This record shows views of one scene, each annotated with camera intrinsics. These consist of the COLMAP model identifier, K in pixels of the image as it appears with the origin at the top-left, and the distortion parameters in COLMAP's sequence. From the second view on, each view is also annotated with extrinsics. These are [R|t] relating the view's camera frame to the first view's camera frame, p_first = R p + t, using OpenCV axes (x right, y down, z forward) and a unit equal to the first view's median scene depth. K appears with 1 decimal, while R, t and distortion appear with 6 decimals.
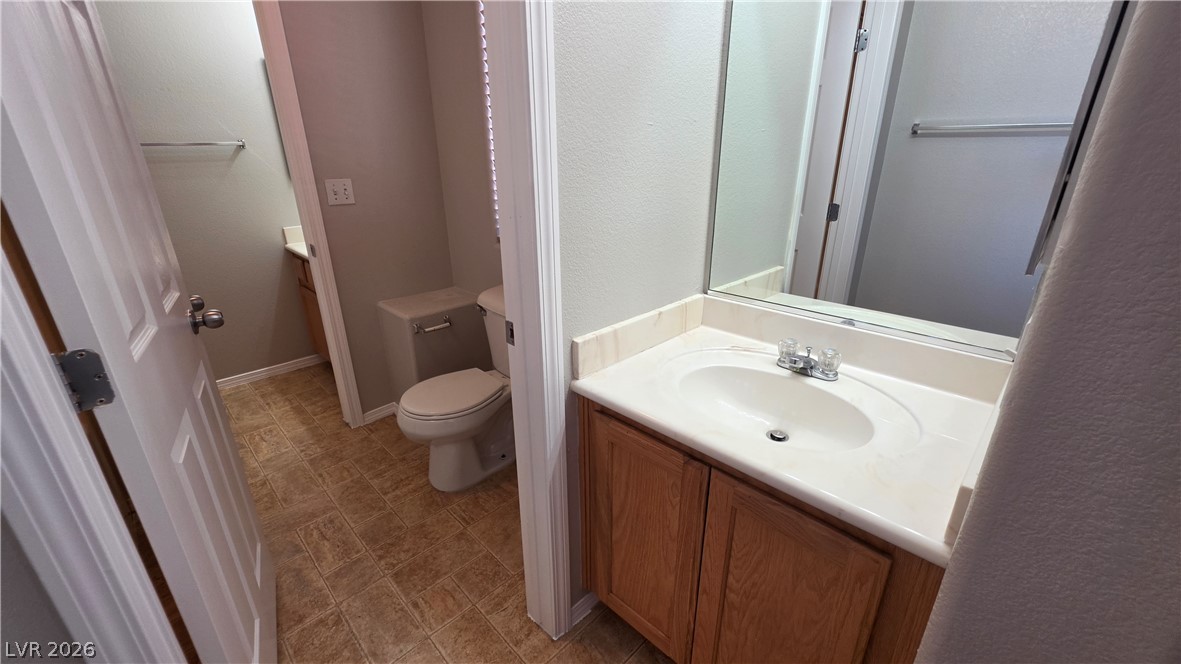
lens RADIAL K [[473.7, 0, 594.7], [0, 473.7, 336.7], [0, 0, 1]] dist [-0.000257, 0.000148]
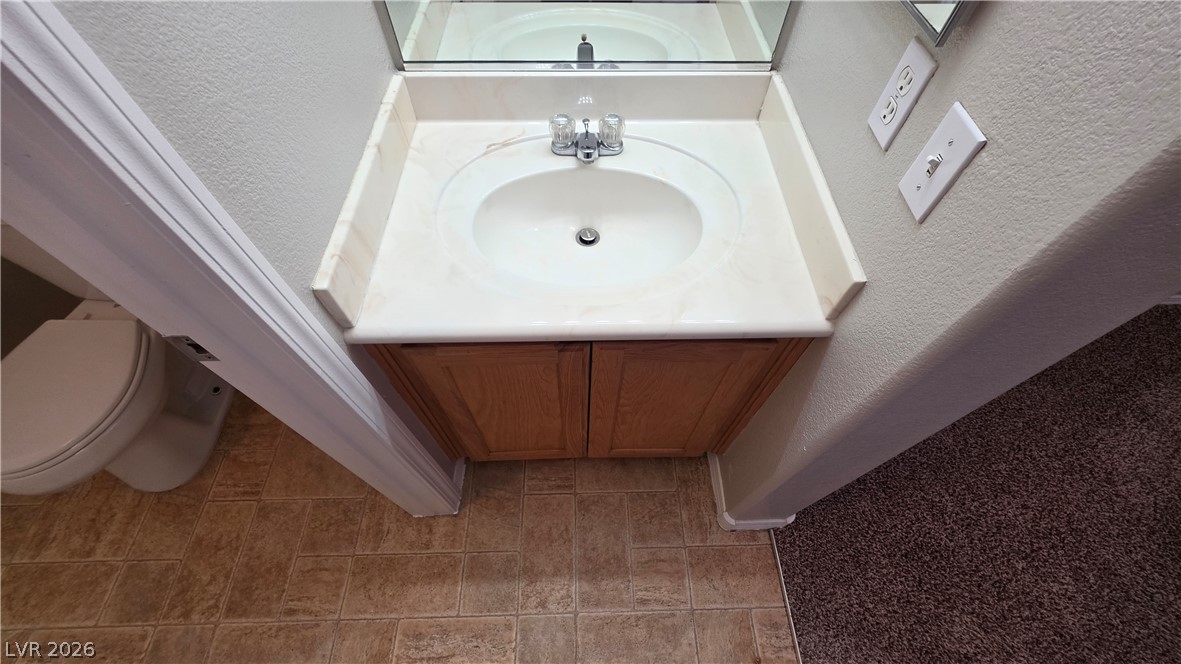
lens RADIAL K [[473.7, 0, 594.7], [0, 473.7, 336.7], [0, 0, 1]] dist [-0.000257, 0.000148]
pose [[0.692247, -0.600057, 0.400907, -0.059797], [0.244313, 0.717595, 0.652203, -0.196231], [-0.679047, -0.353538, 0.643355, 0.302024]]
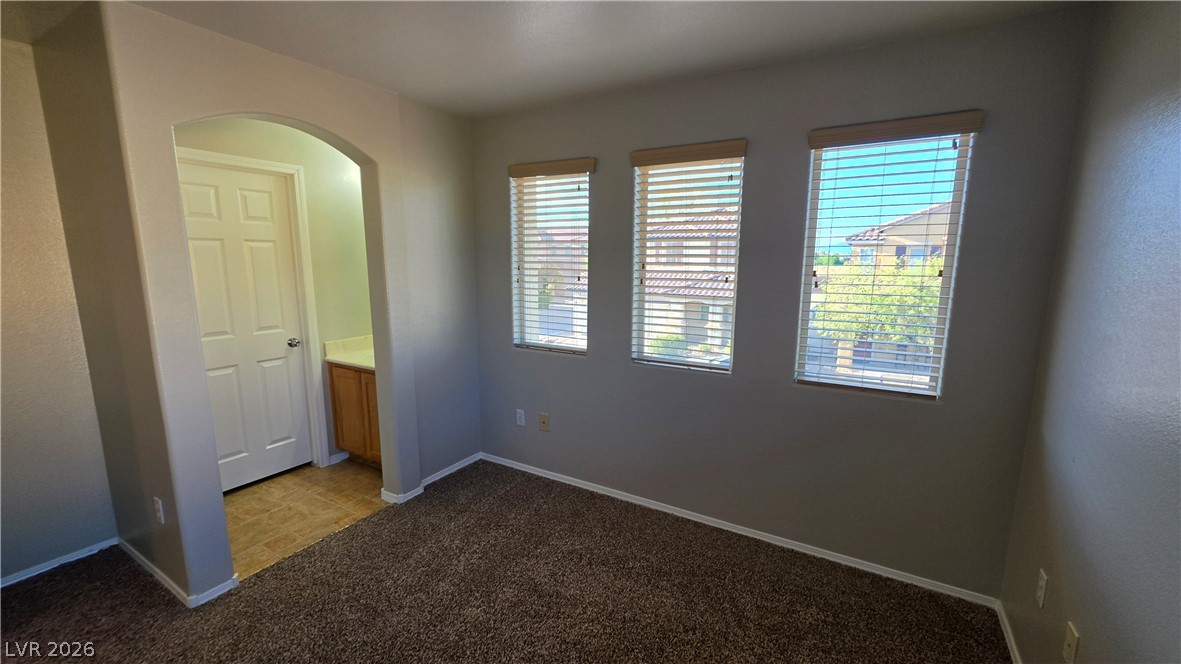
lens RADIAL K [[473.7, 0, 594.7], [0, 473.7, 336.7], [0, 0, 1]] dist [-0.000257, 0.000148]
pose [[0.968874, -0.037170, 0.244749, 0.714983], [0.084416, 0.979013, -0.185493, 0.544462], [-0.232717, 0.200380, 0.951678, -1.815003]]
